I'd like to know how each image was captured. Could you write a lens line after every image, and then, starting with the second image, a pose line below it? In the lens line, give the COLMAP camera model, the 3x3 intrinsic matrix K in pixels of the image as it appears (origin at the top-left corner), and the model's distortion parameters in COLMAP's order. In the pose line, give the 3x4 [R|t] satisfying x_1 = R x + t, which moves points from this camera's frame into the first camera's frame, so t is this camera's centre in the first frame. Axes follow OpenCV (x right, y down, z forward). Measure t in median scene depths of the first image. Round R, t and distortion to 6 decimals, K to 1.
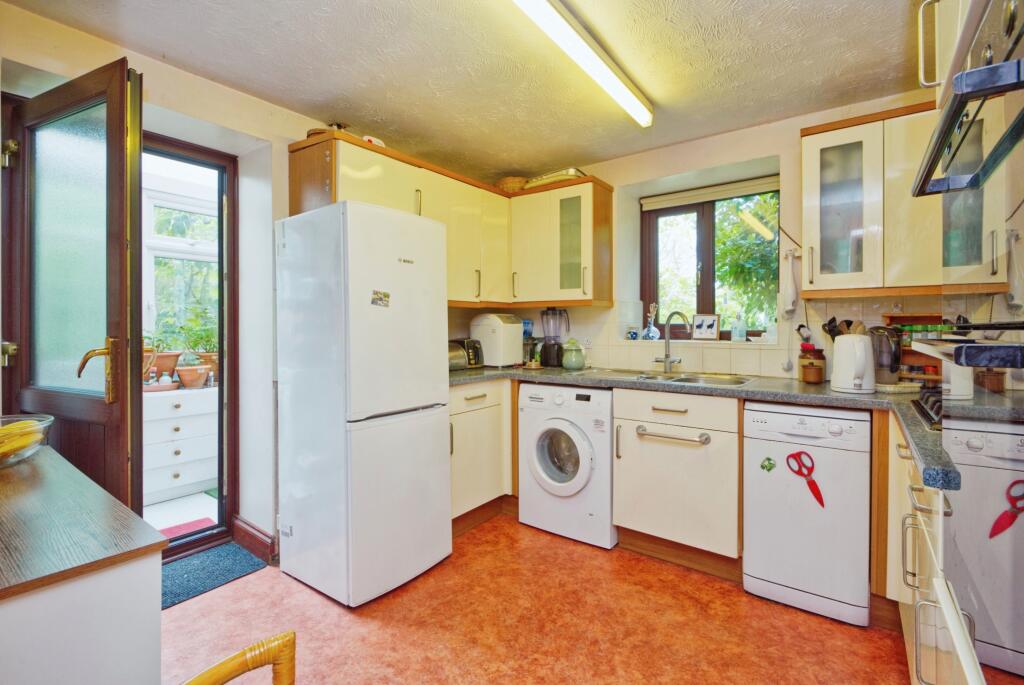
lens RADIAL K [[468.3, 0, 509.4], [0, 468.3, 323.3], [0, 0, 1]] dist [0.002481, 0.000153]
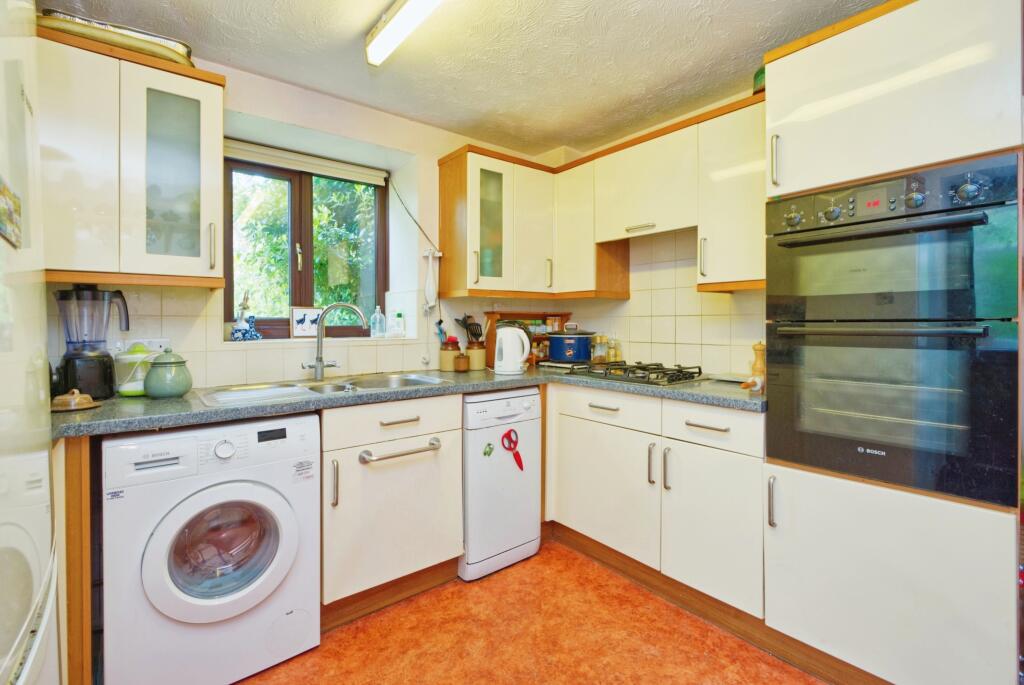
lens RADIAL K [[468.3, 0, 509.4], [0, 468.3, 323.3], [0, 0, 1]] dist [0.002481, 0.000153]
pose [[0.245779, -0.002892, 0.969322, -0.444775], [-0.005109, 0.999978, 0.004279, 0.006052], [-0.969312, -0.006004, 0.245759, 0.648407]]
